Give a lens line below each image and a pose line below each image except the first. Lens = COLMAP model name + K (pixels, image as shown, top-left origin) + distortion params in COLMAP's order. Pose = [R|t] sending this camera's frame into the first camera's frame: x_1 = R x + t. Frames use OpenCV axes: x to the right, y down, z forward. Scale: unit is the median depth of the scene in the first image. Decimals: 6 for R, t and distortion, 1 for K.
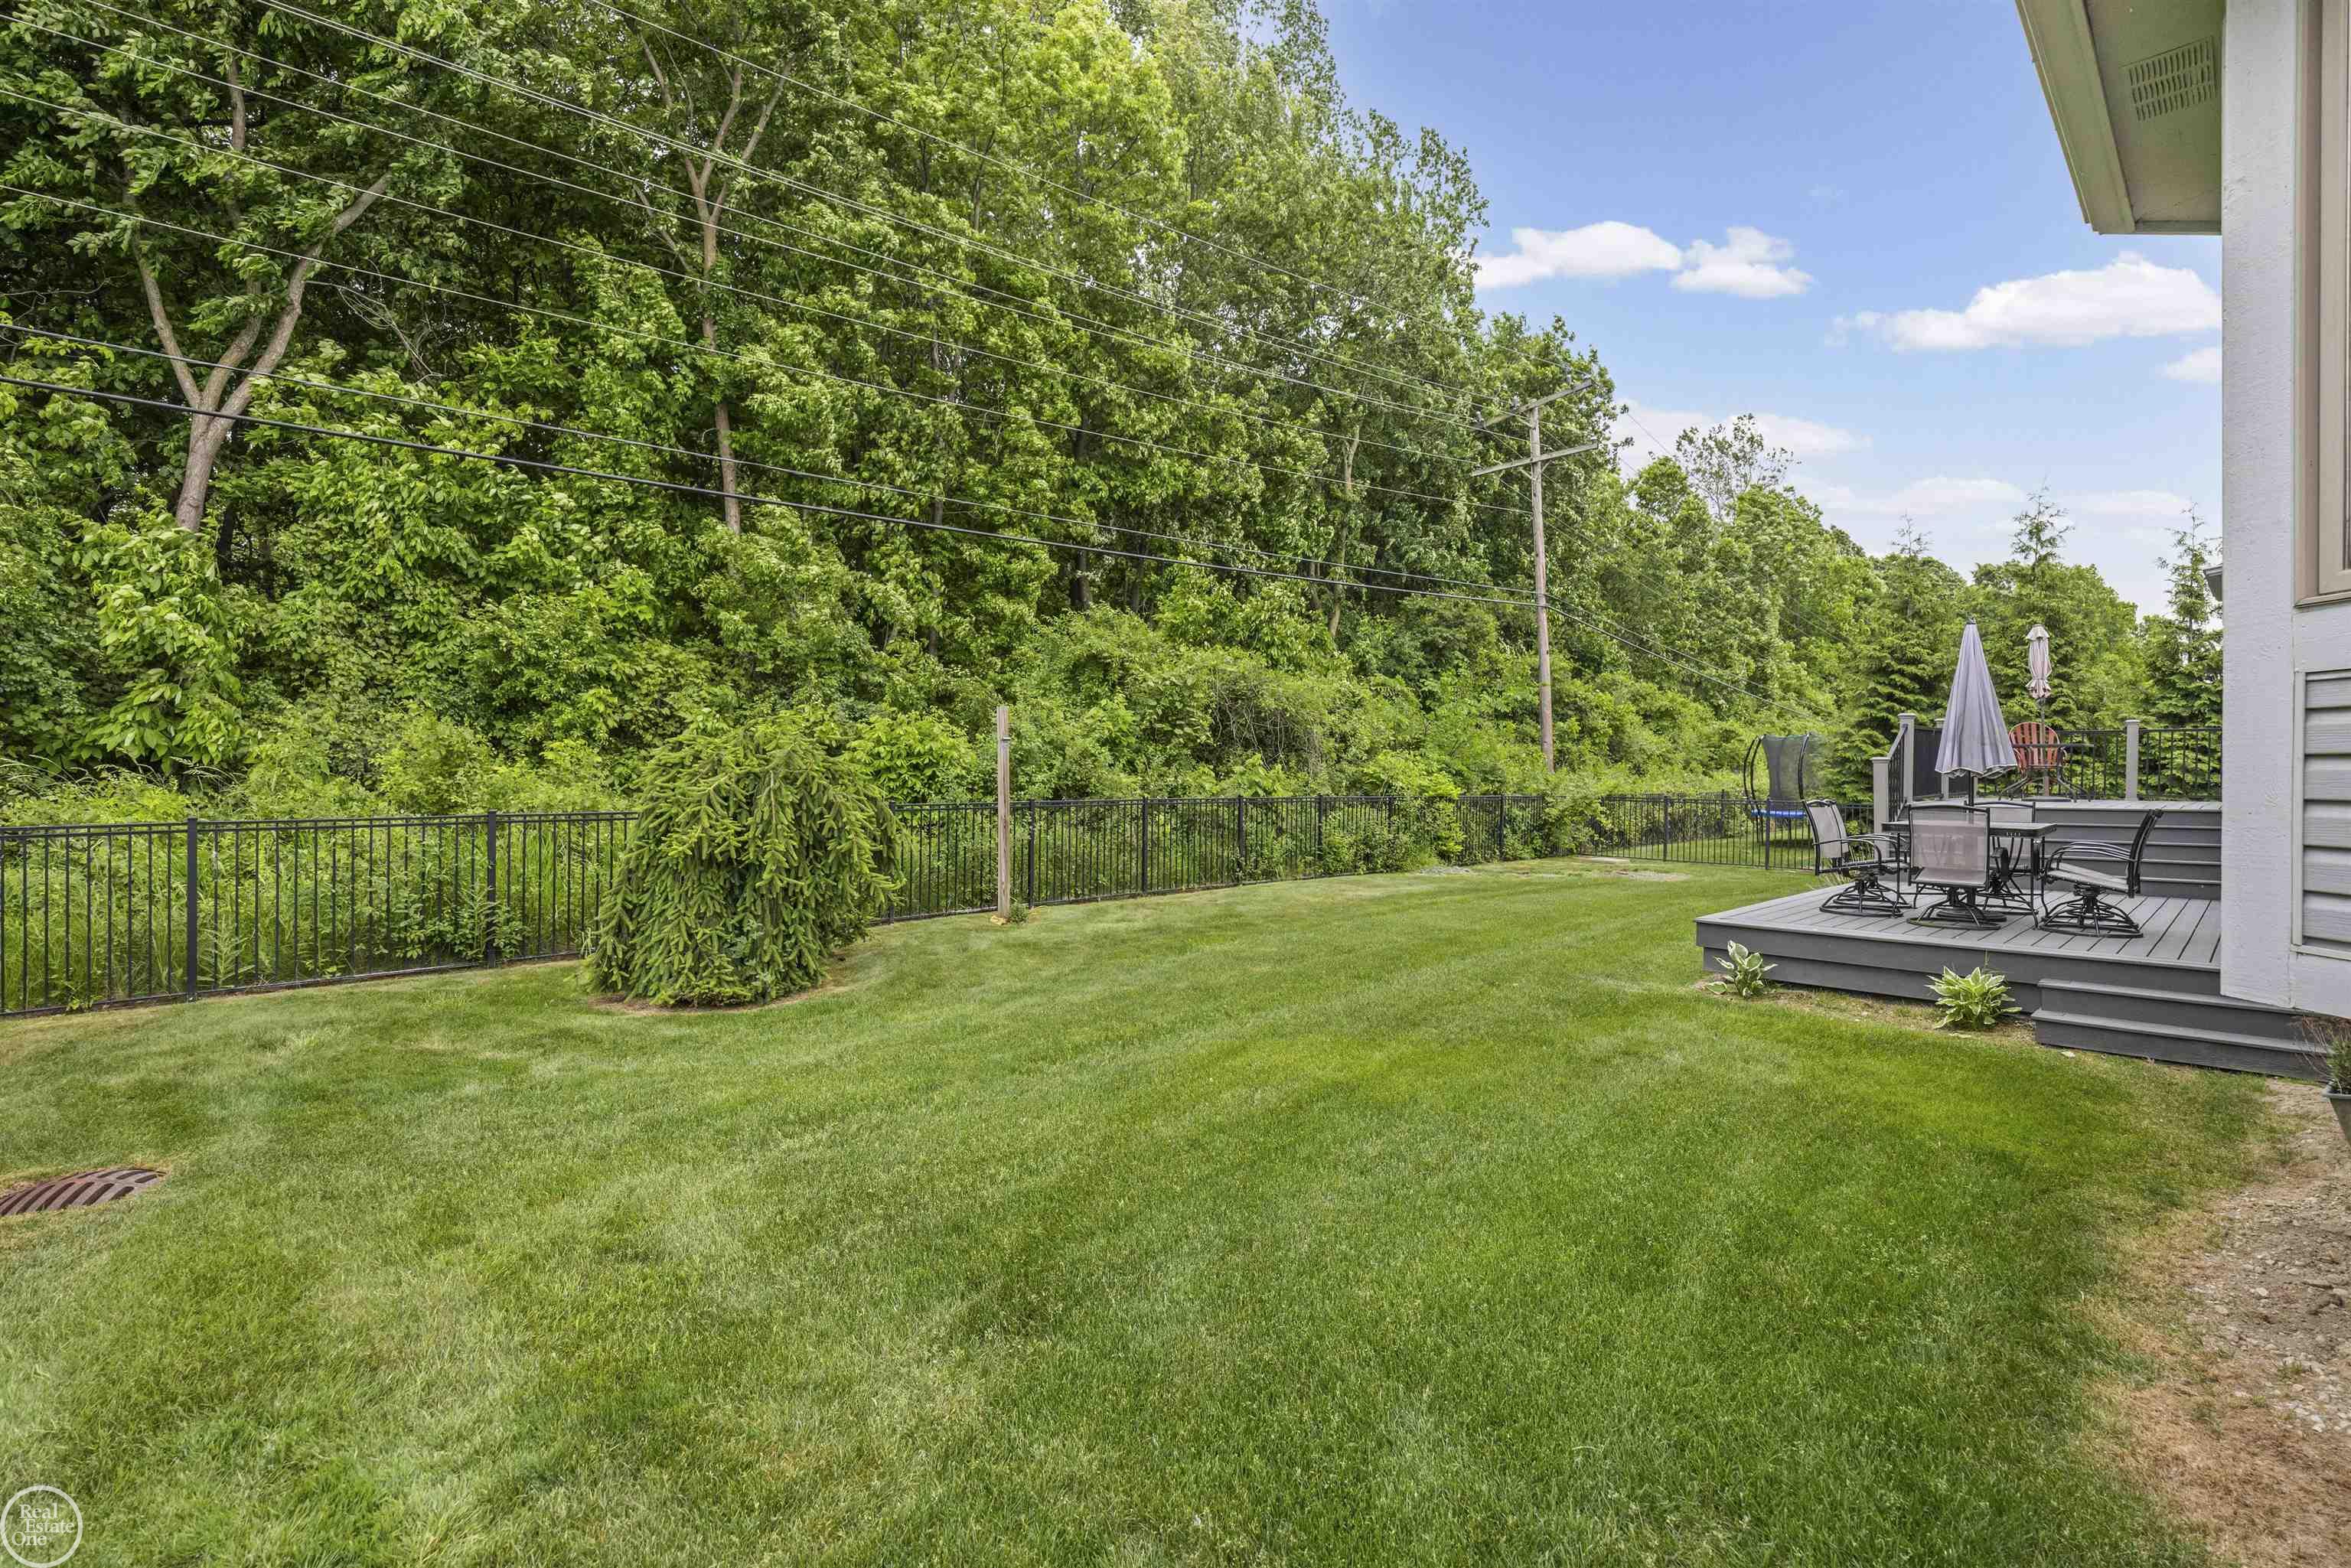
lens RADIAL K [[1105.8, 0, 1173.1], [0, 1105.8, 771.9], [0, 0, 1]] dist [-0.013111, 0.000504]
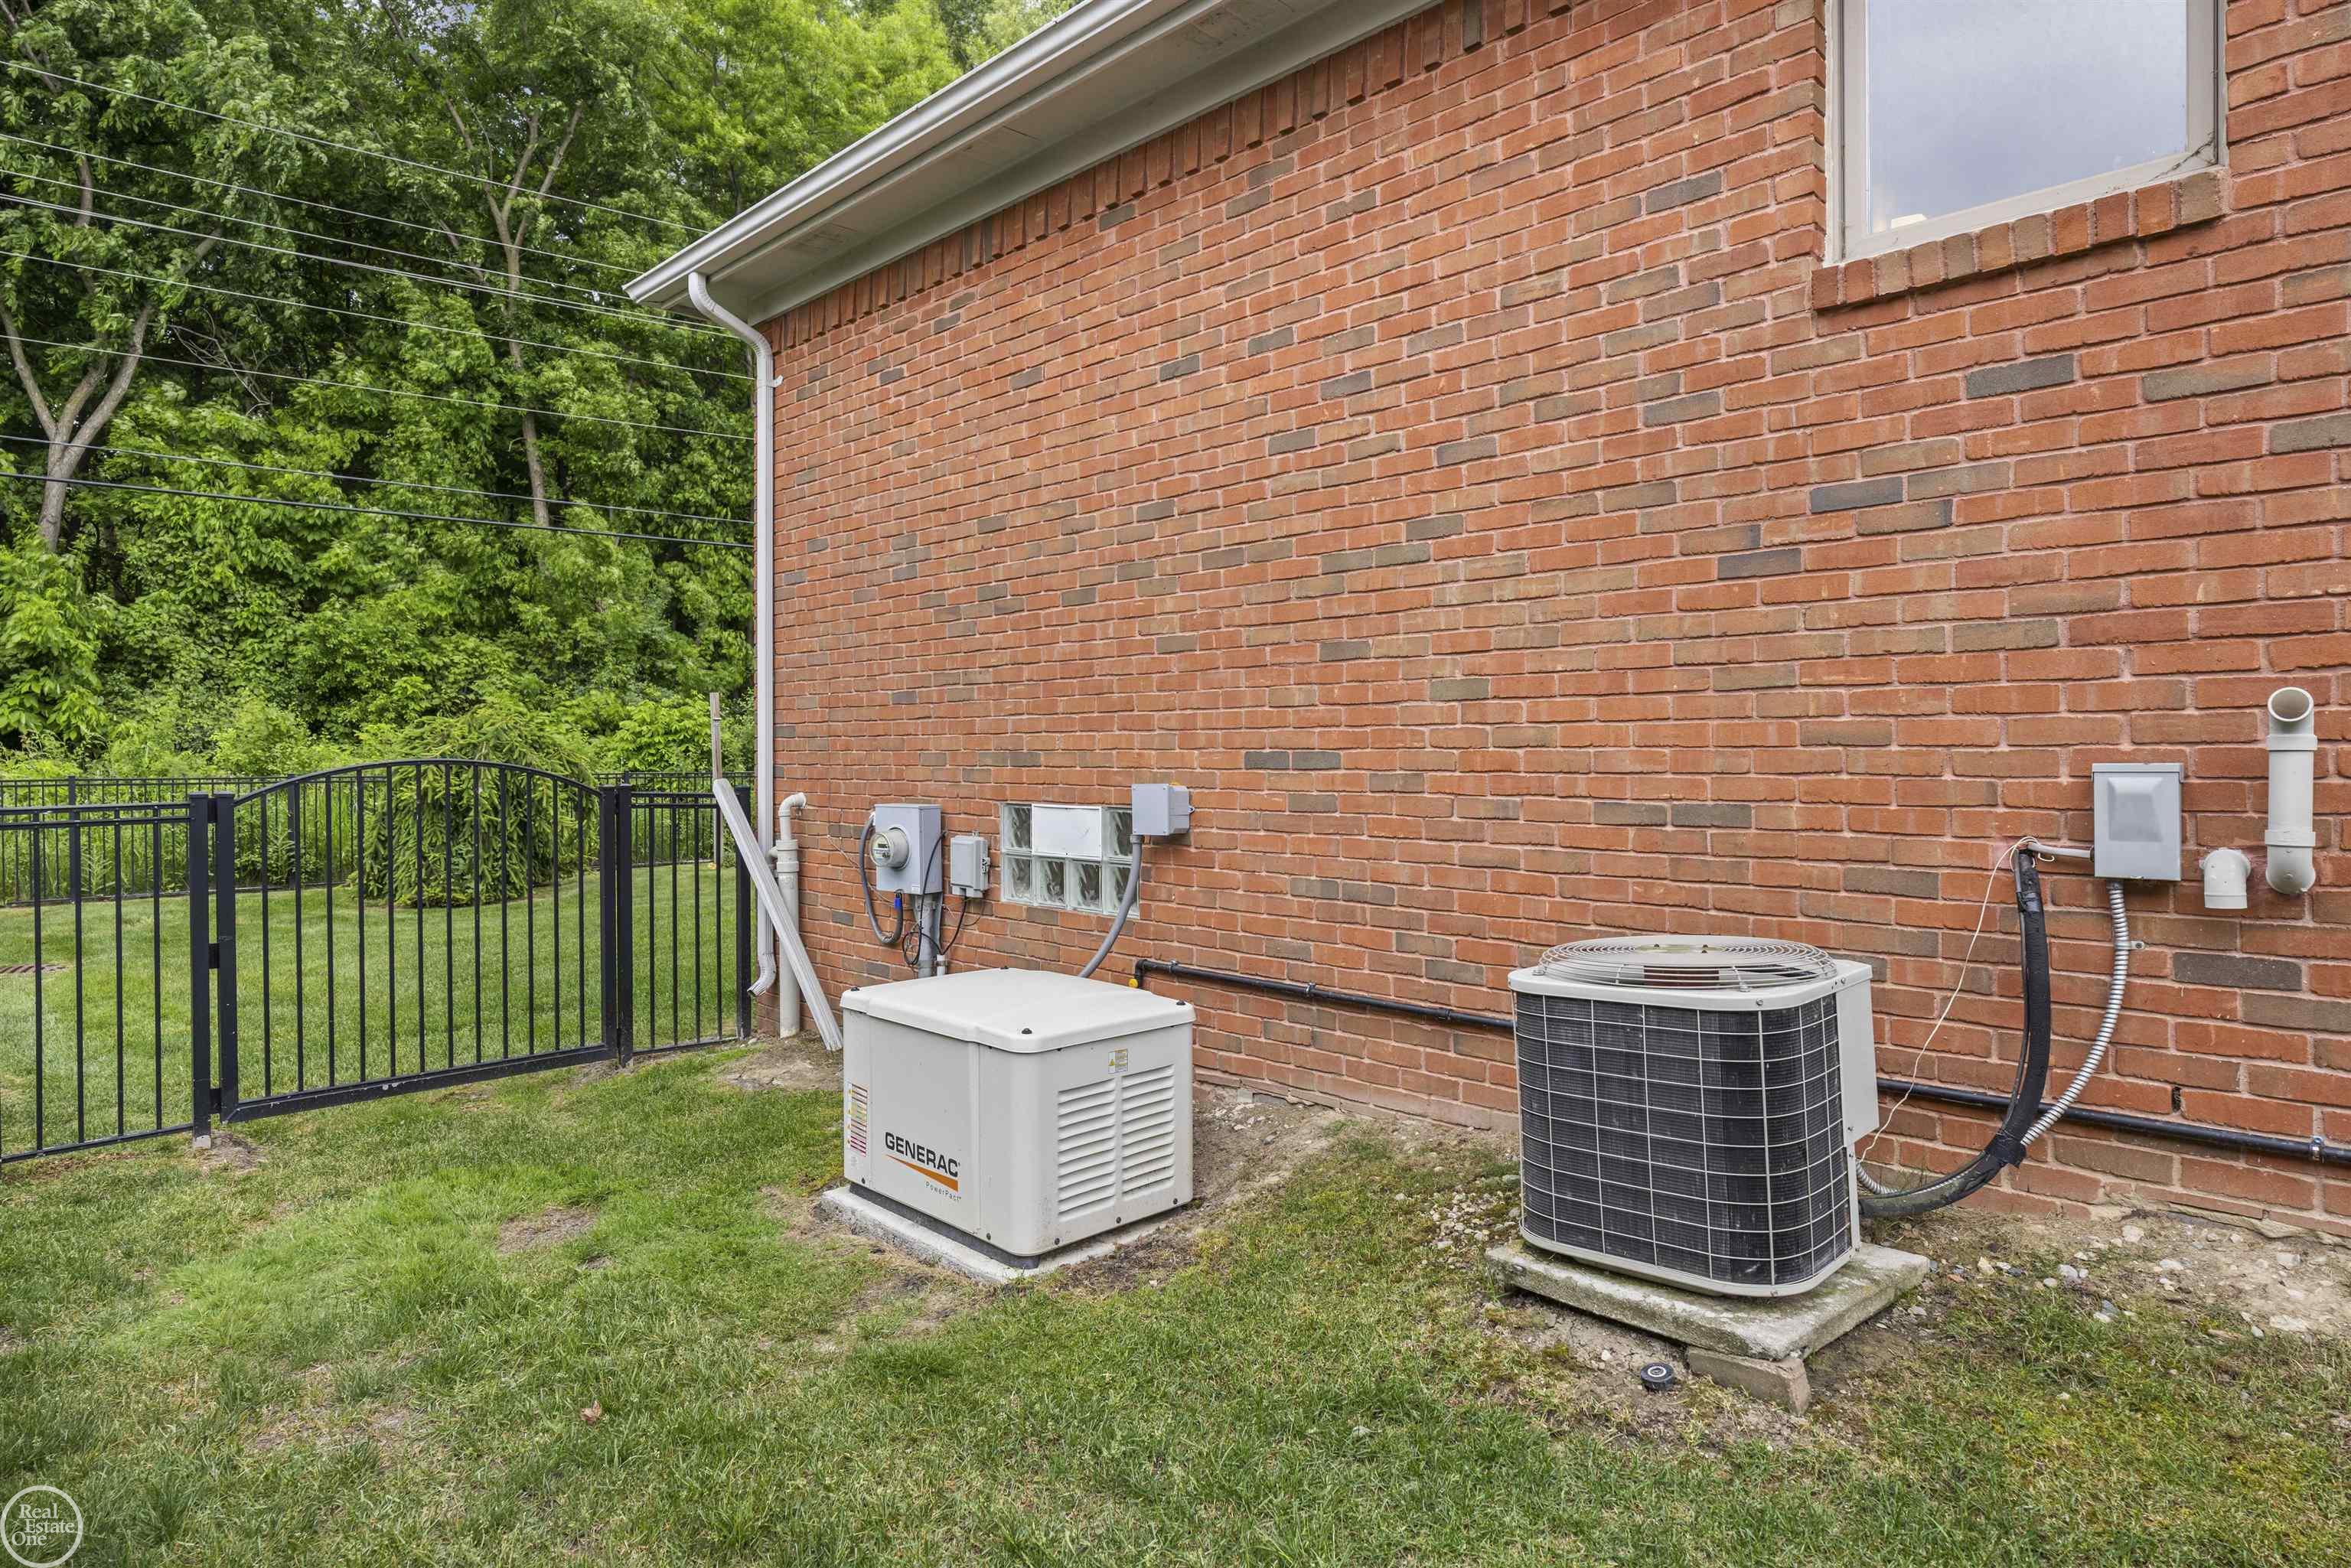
lens RADIAL K [[1297.8, 0, 1152.3], [0, 1297.8, 781.3], [0, 0, 1]] dist [0.006764, -0.003655]
pose [[0.999806, -0.004184, -0.019255, 0.295229], [0.004493, 0.999861, 0.016045, 0.015211], [0.019186, -0.016128, 0.999686, -0.363101]]
